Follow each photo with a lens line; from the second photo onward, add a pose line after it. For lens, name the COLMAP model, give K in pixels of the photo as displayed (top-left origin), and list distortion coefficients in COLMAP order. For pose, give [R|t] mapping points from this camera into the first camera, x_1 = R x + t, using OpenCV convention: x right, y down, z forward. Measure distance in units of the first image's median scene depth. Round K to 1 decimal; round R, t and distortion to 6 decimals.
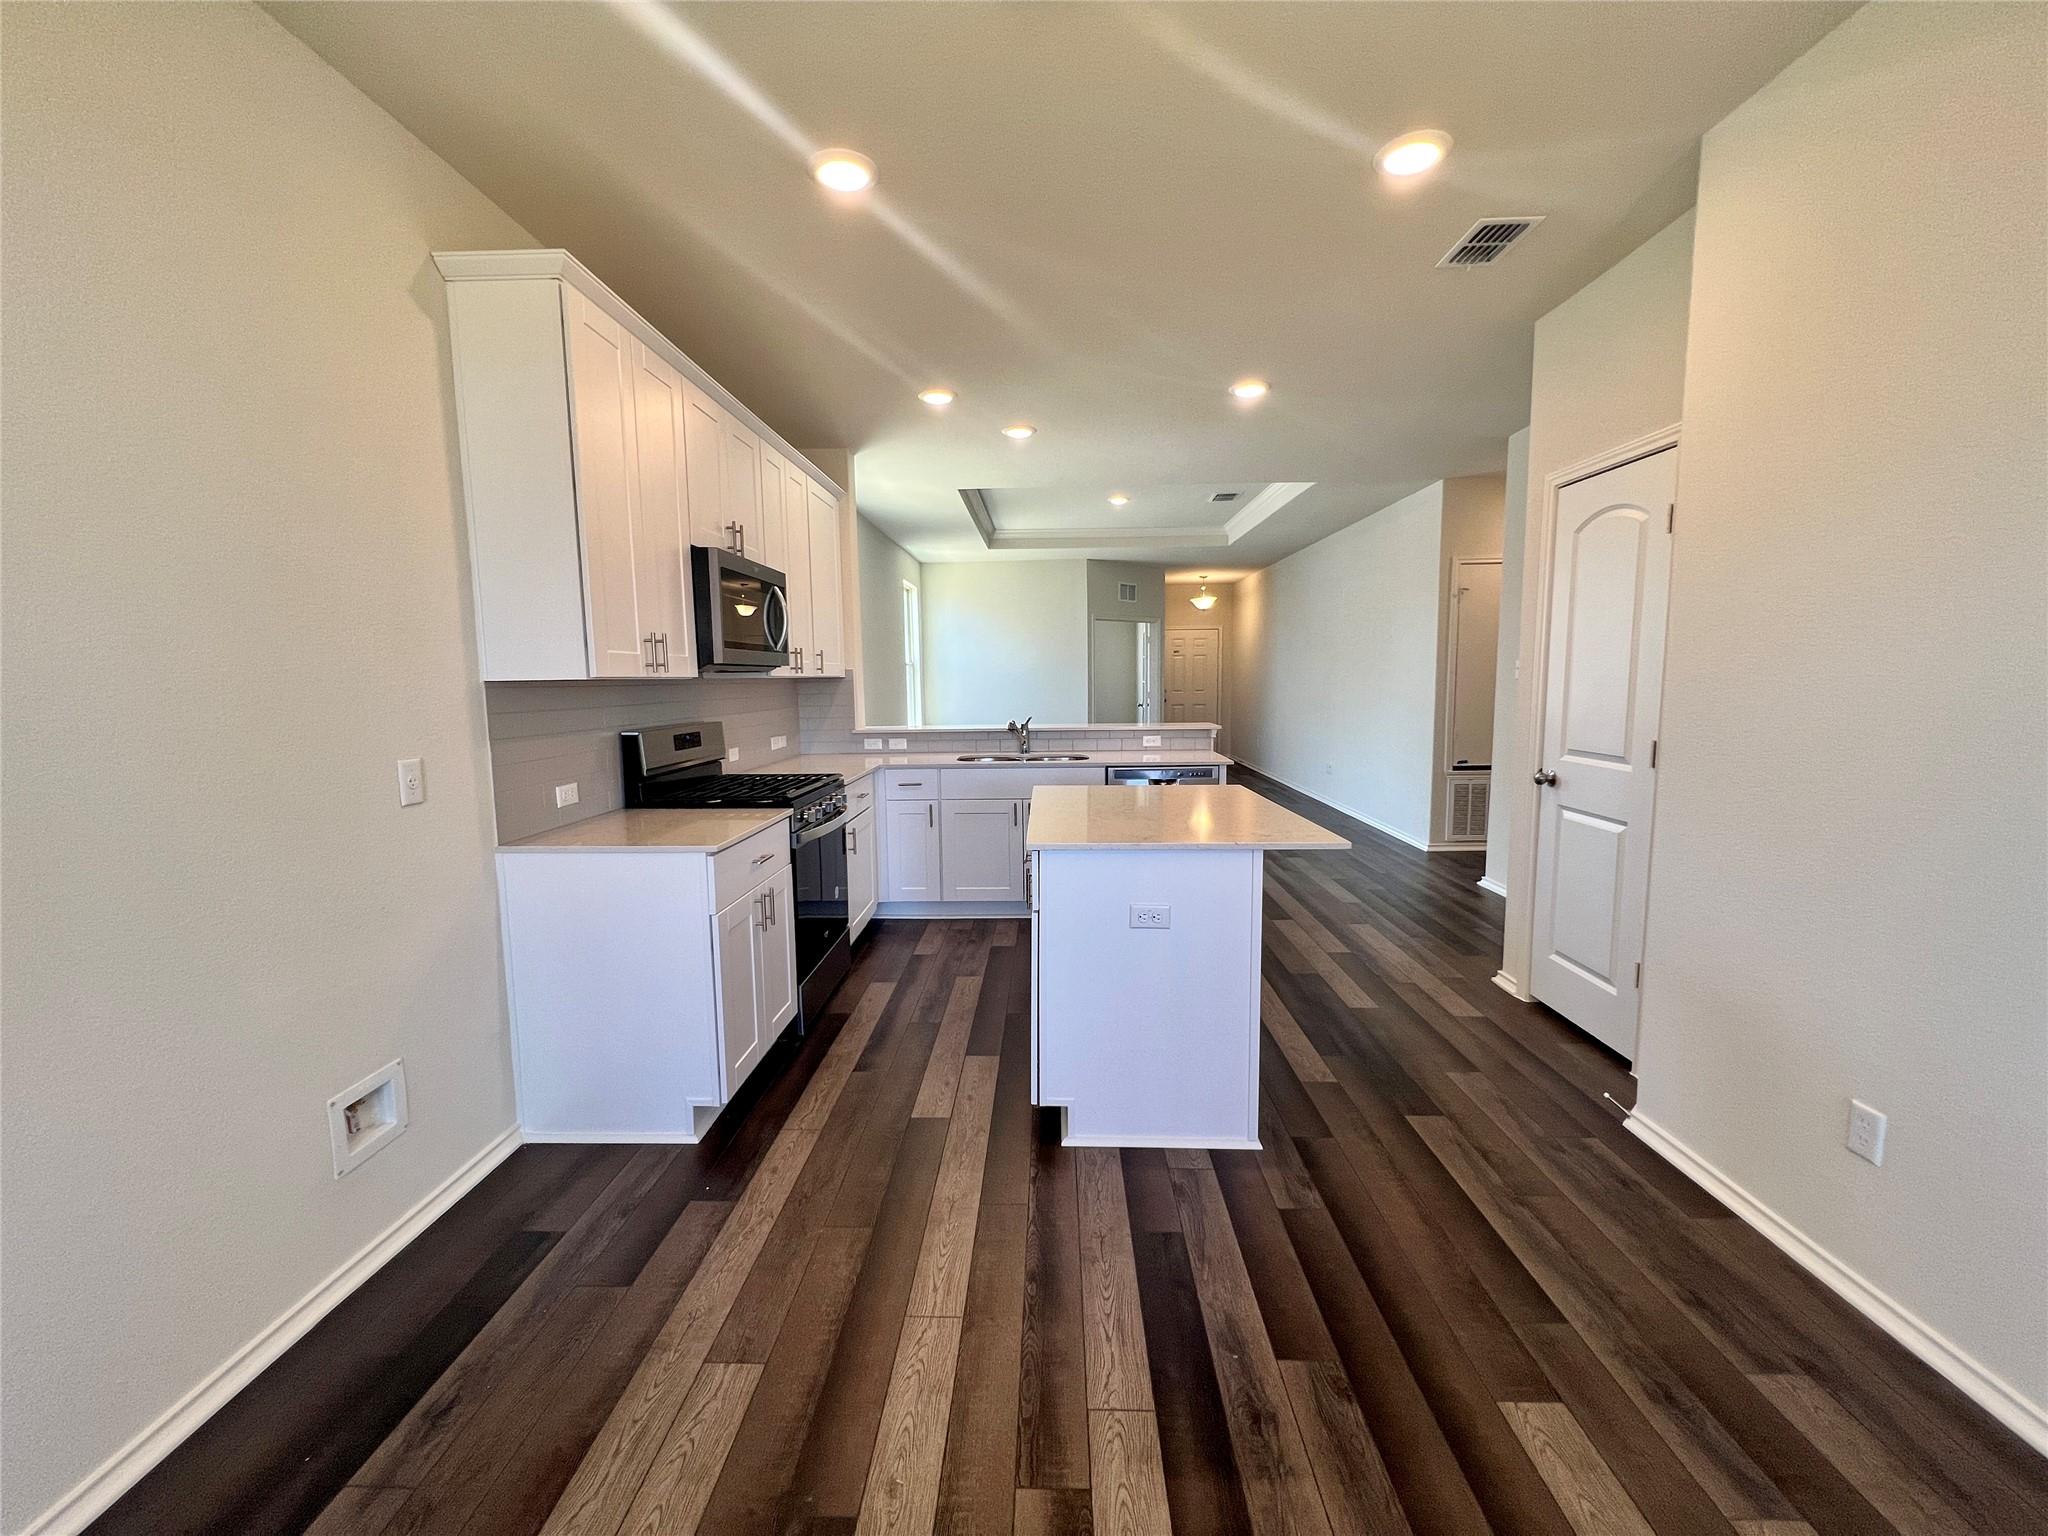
lens RADIAL K [[819.9, 0, 1023.2], [0, 819.9, 763.4], [0, 0, 1]] dist [-0.001255, 0.000448]
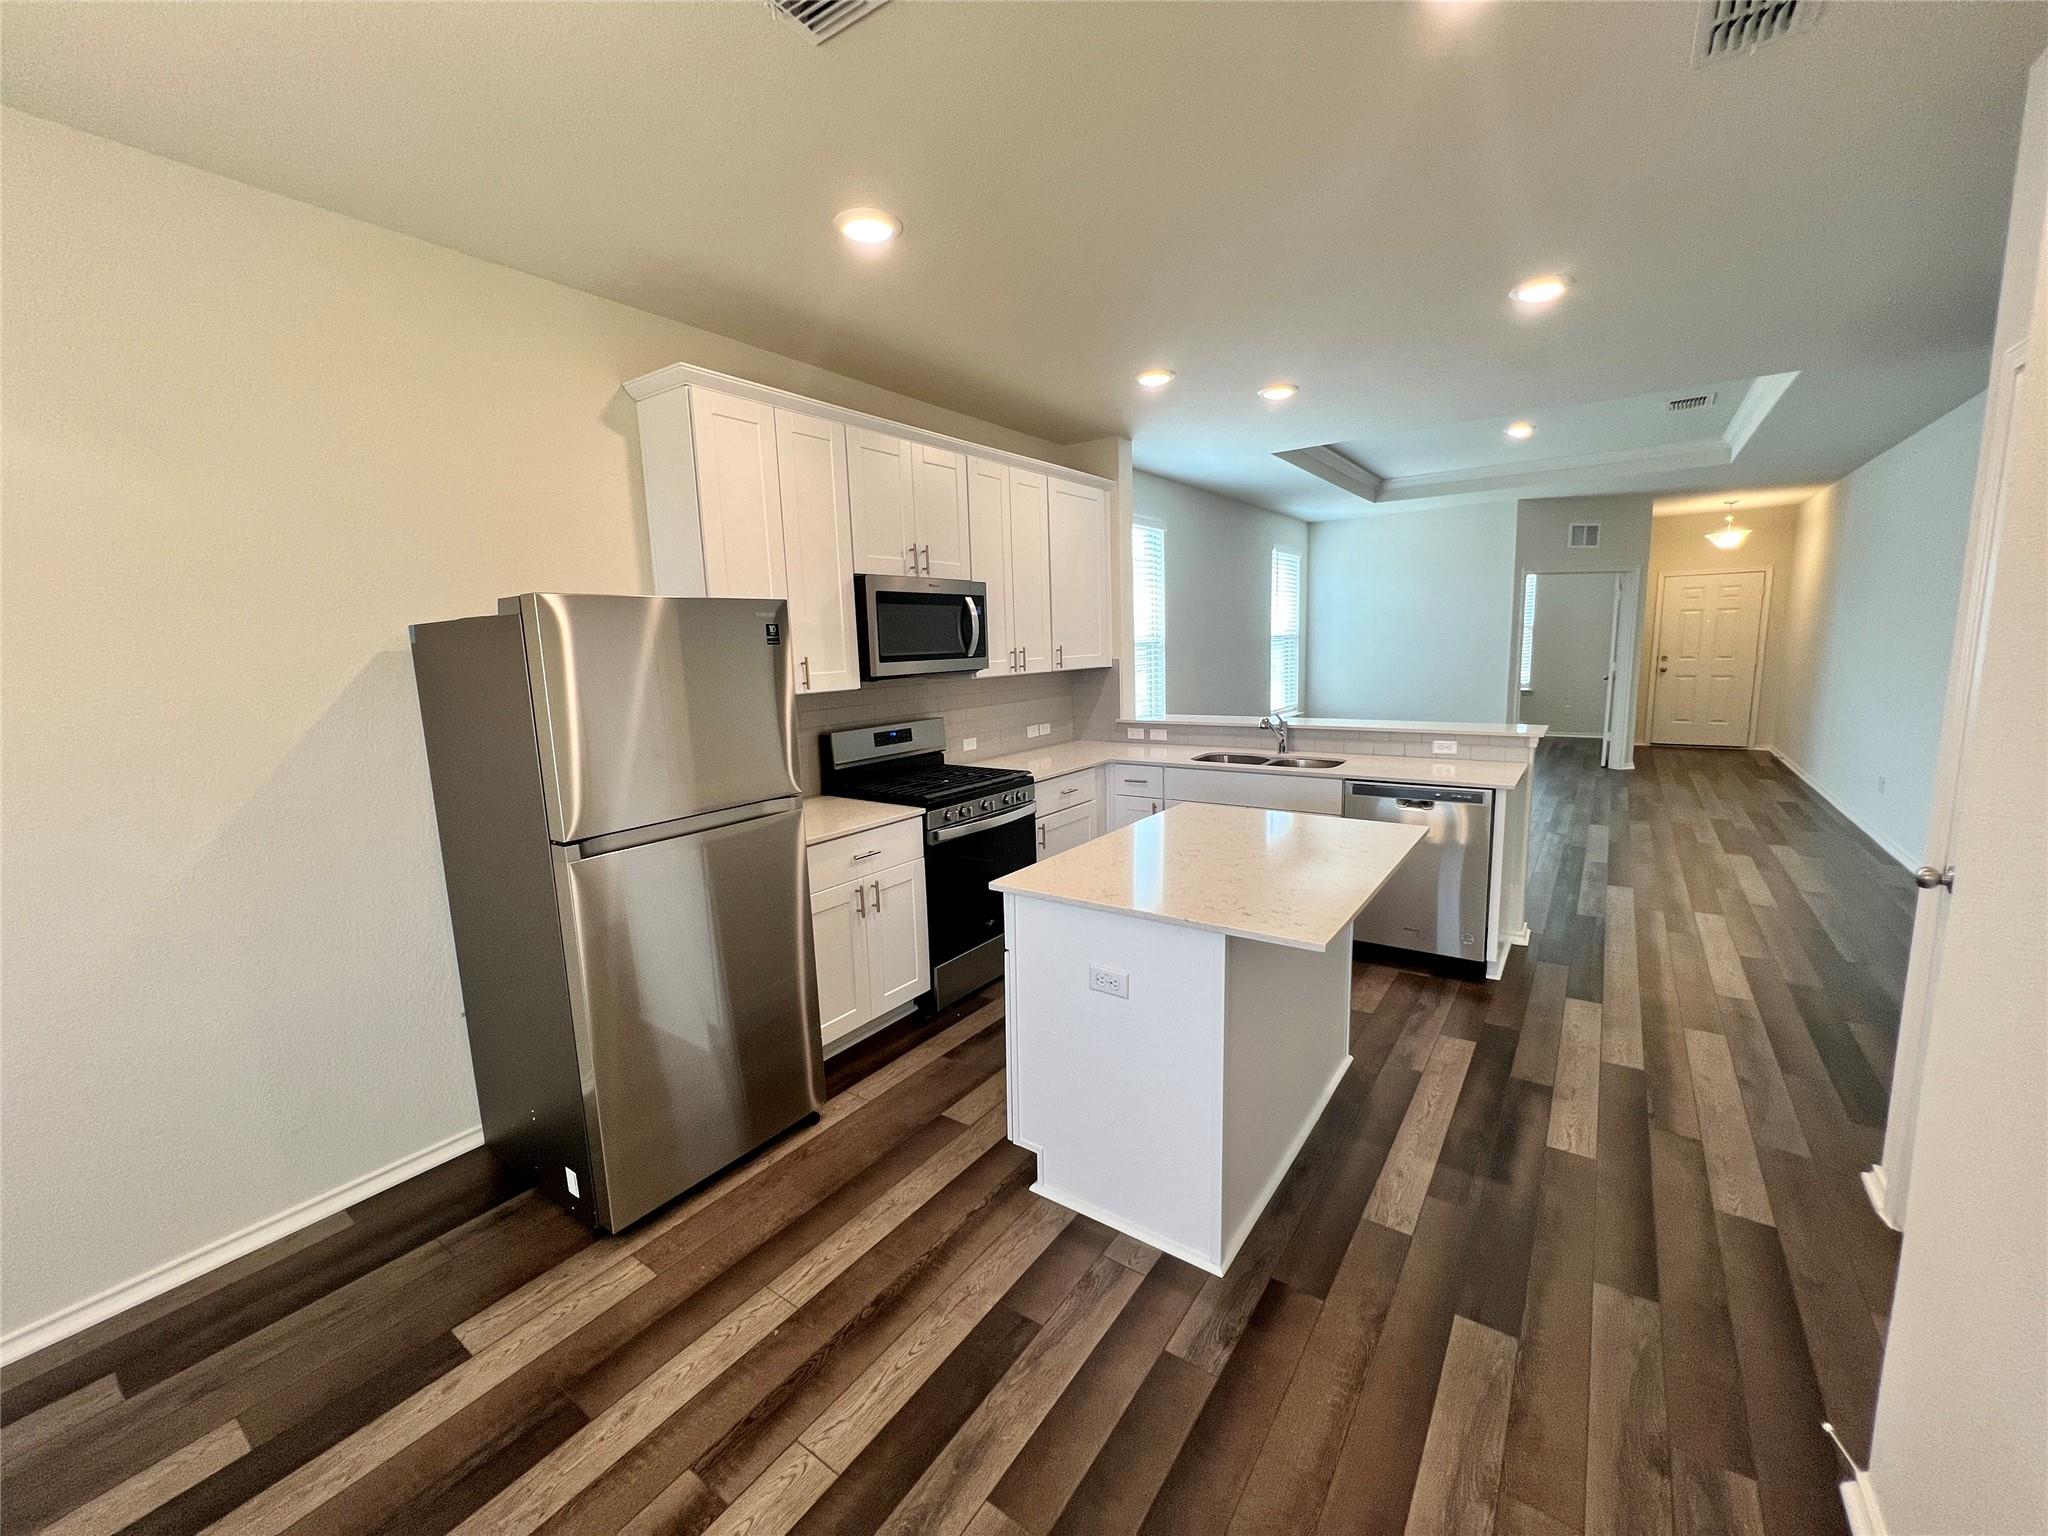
lens RADIAL K [[819.9, 0, 1024.3], [0, 819.9, 762.7], [0, 0, 1]] dist [-0.001255, 0.000448]
pose [[0.835087, 0.067790, -0.545925, 0.436551], [-0.037748, 0.997101, 0.066073, -0.086216], [0.548822, -0.034569, 0.835224, 0.158413]]
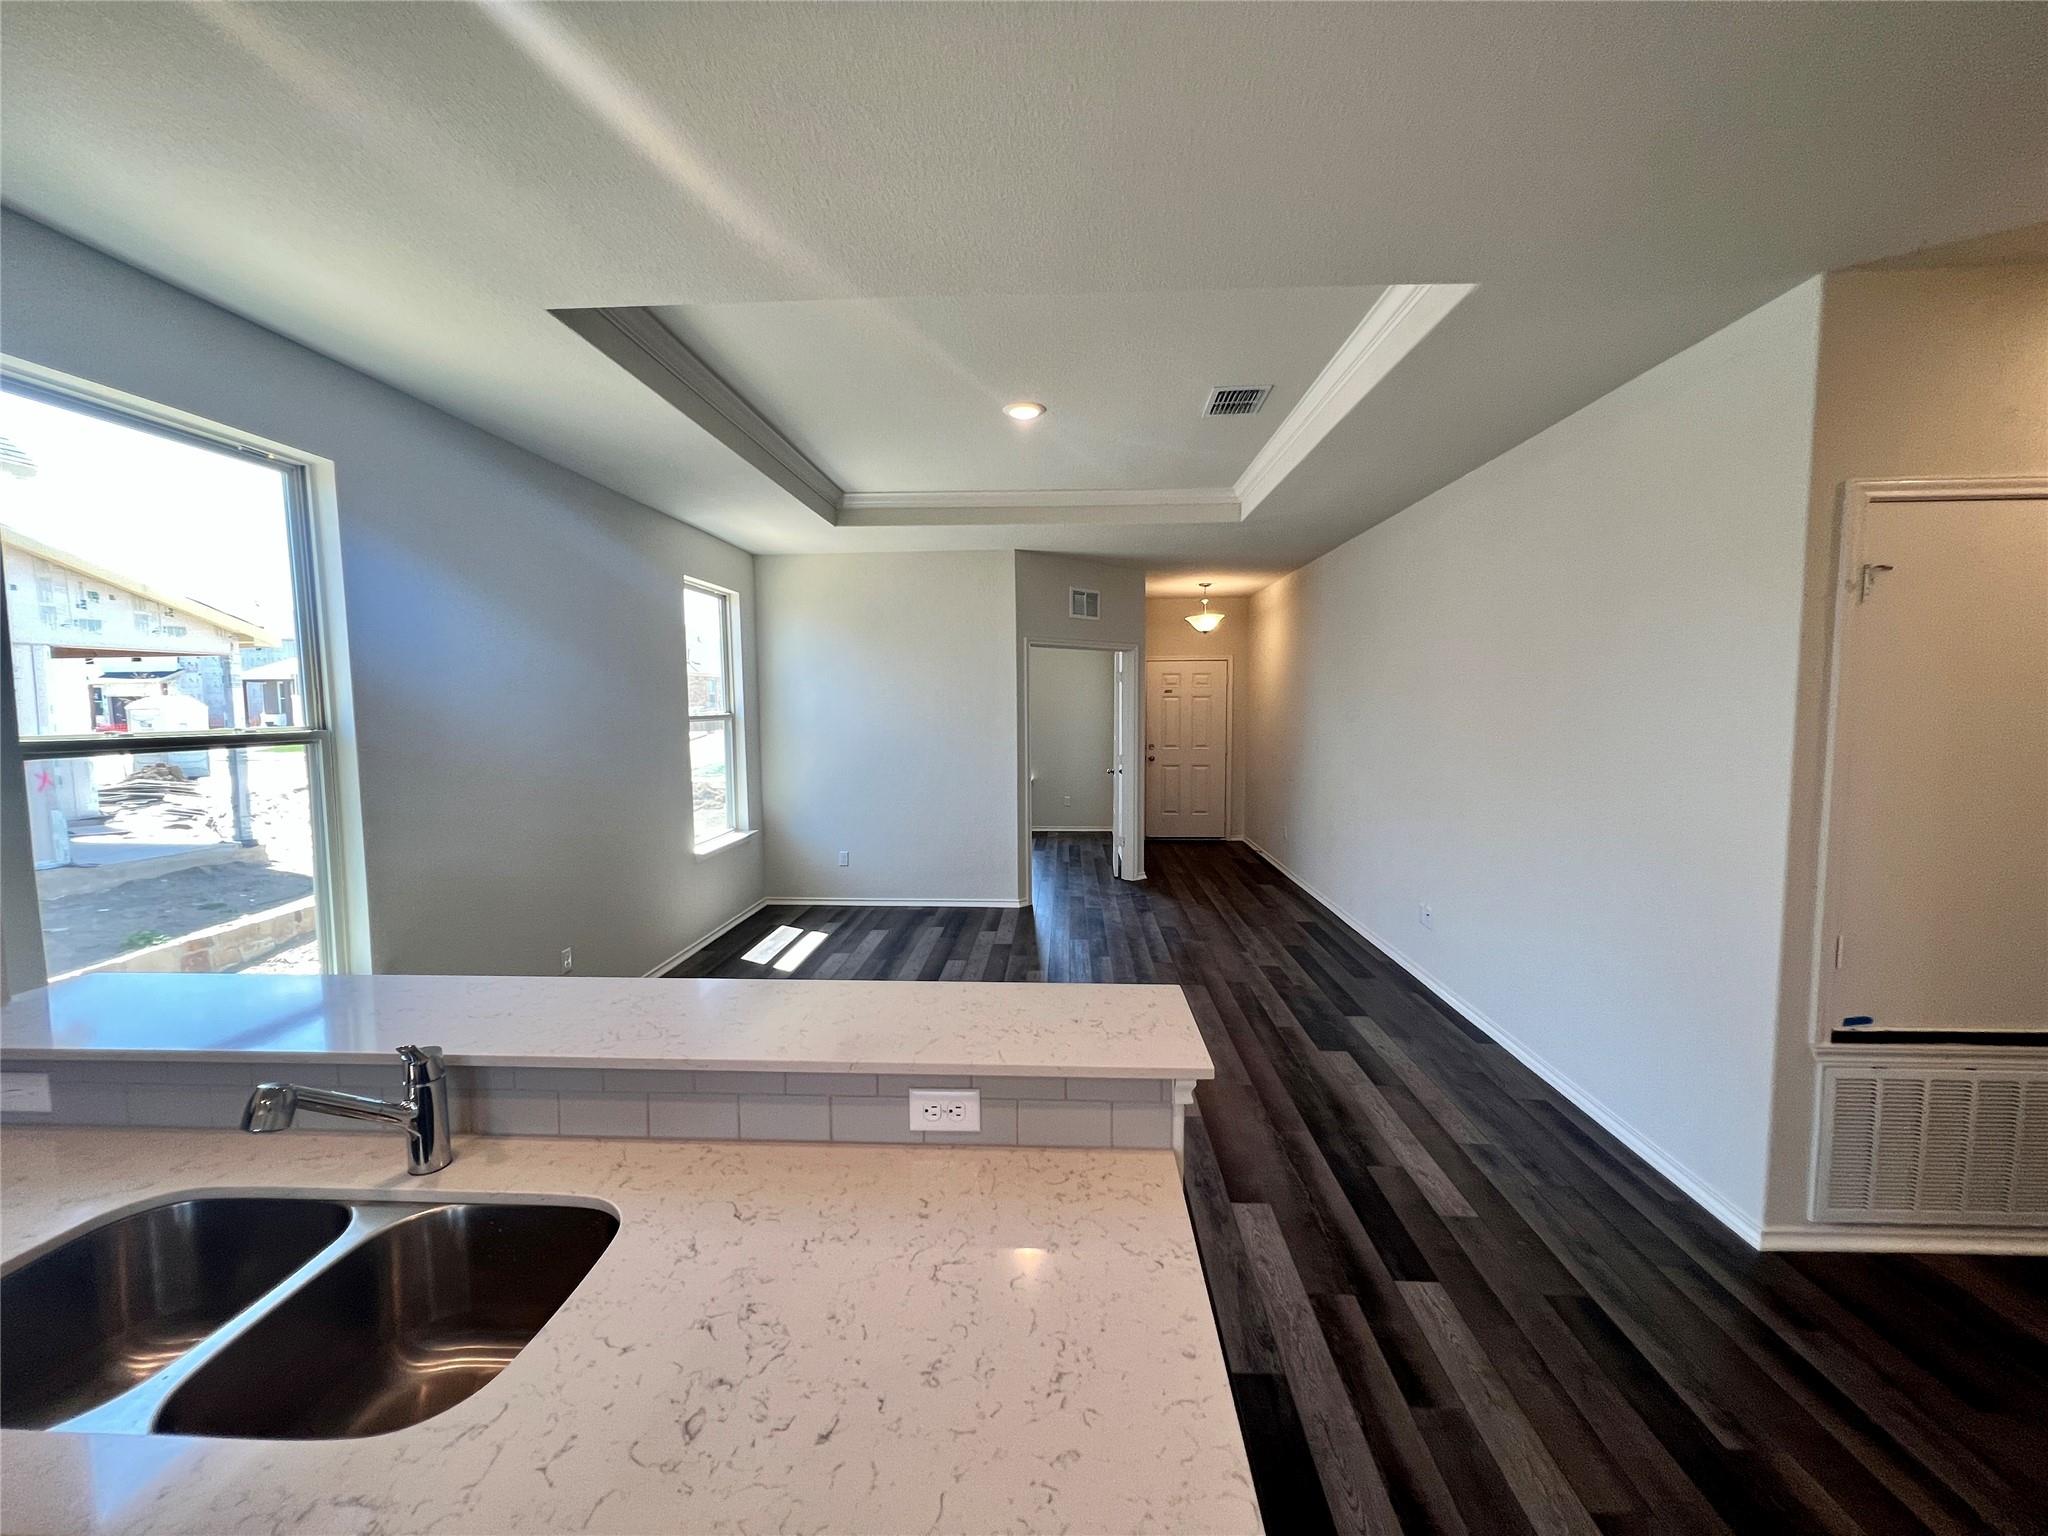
lens RADIAL K [[819.9, 0, 1019.8], [0, 819.9, 761.9], [0, 0, 1]] dist [-0.001255, 0.000448]
pose [[0.999771, 0.008027, -0.019826, 0.320268], [-0.008690, 0.999399, -0.033553, -0.222158], [0.019545, 0.033717, 0.999240, 1.272963]]
